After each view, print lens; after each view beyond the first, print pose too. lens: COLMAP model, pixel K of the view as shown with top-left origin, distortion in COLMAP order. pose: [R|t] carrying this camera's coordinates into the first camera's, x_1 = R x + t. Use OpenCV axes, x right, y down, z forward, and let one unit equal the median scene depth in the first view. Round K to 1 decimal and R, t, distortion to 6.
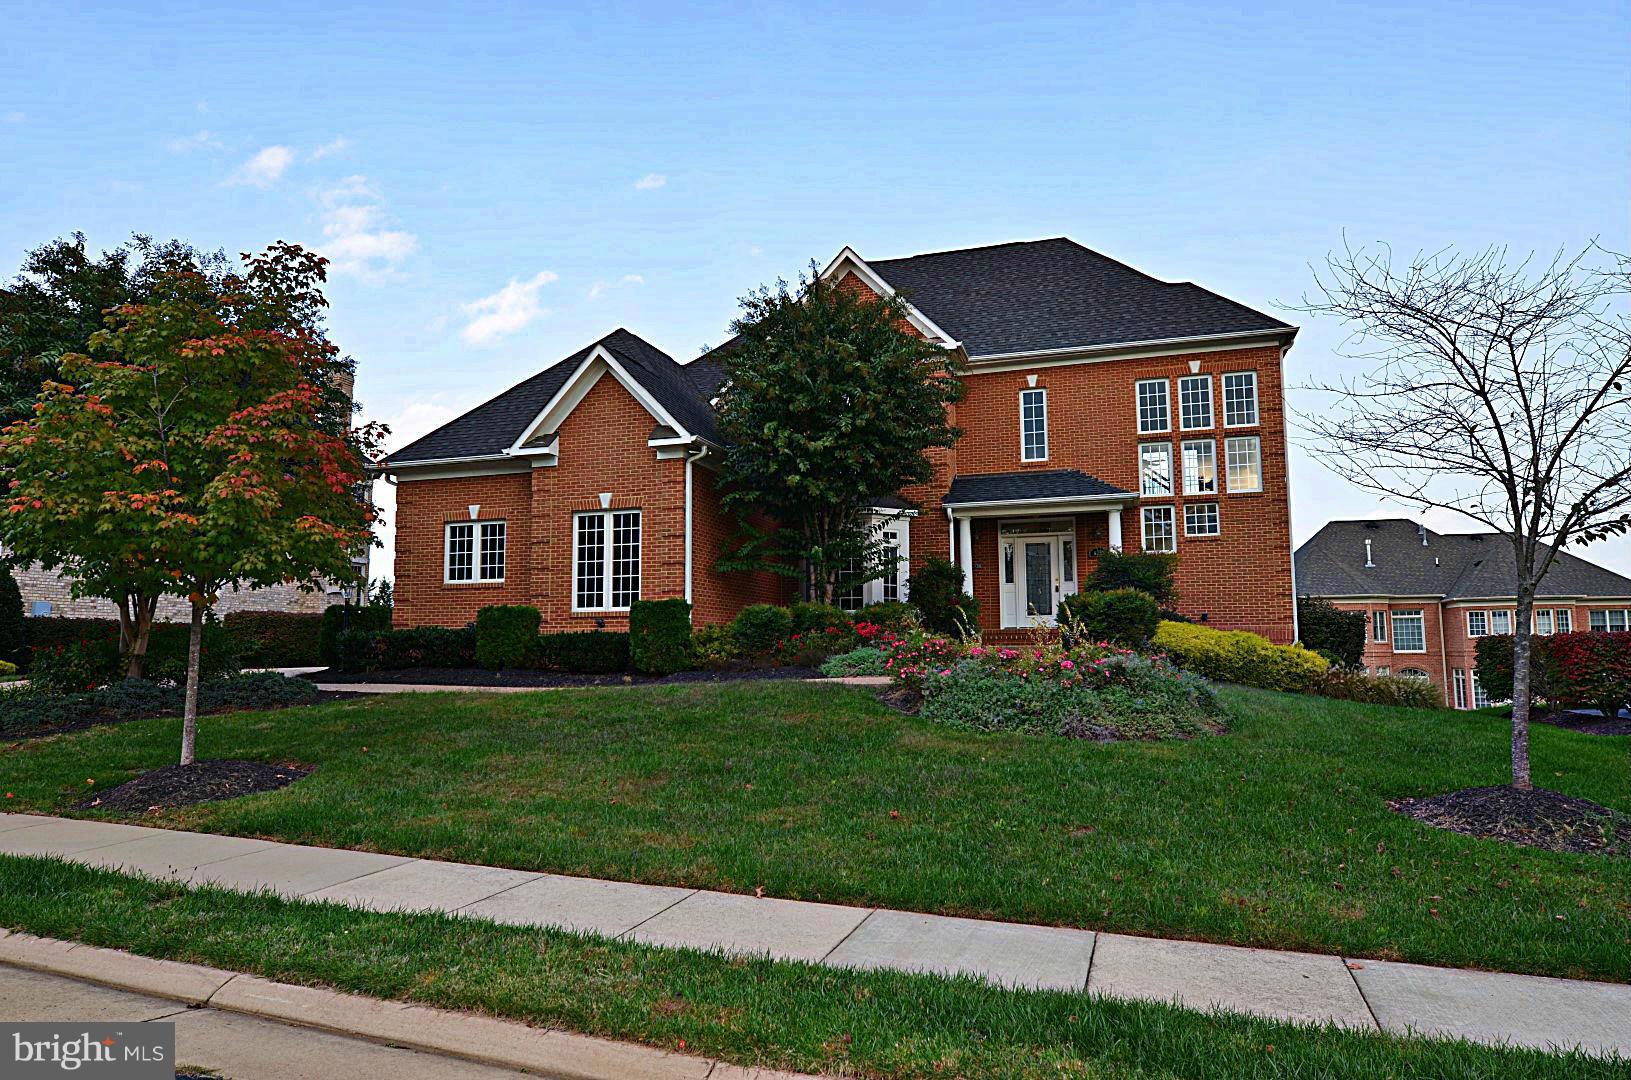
lens RADIAL K [[984.4, 0, 816.2], [0, 984.4, 543.5], [0, 0, 1]] dist [-0.022768, 0.002560]
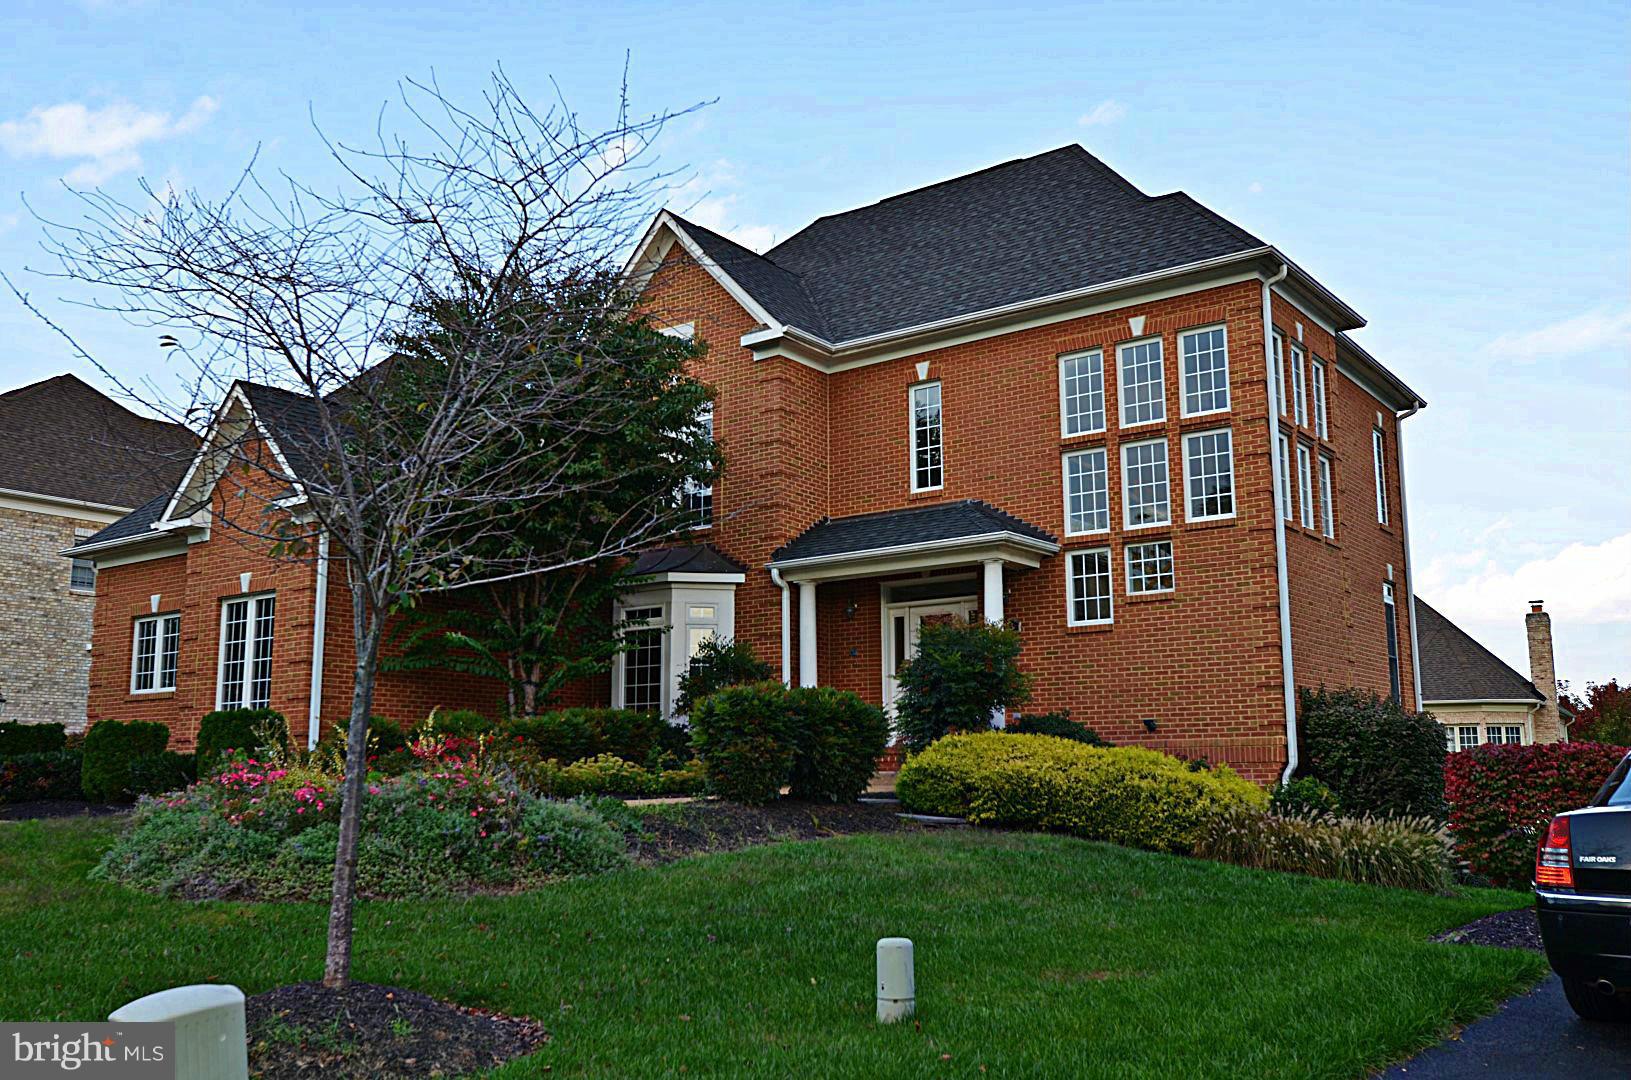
lens RADIAL K [[1424.4, 0, 812.7], [0, 1424.4, 536.5], [0, 0, 1]] dist [-0.012472, -0.001202]
pose [[0.945539, -0.055252, -0.320785, 0.481960], [0.034768, 0.996994, -0.069242, 0.011069], [0.323647, 0.054318, 0.944618, 0.076516]]
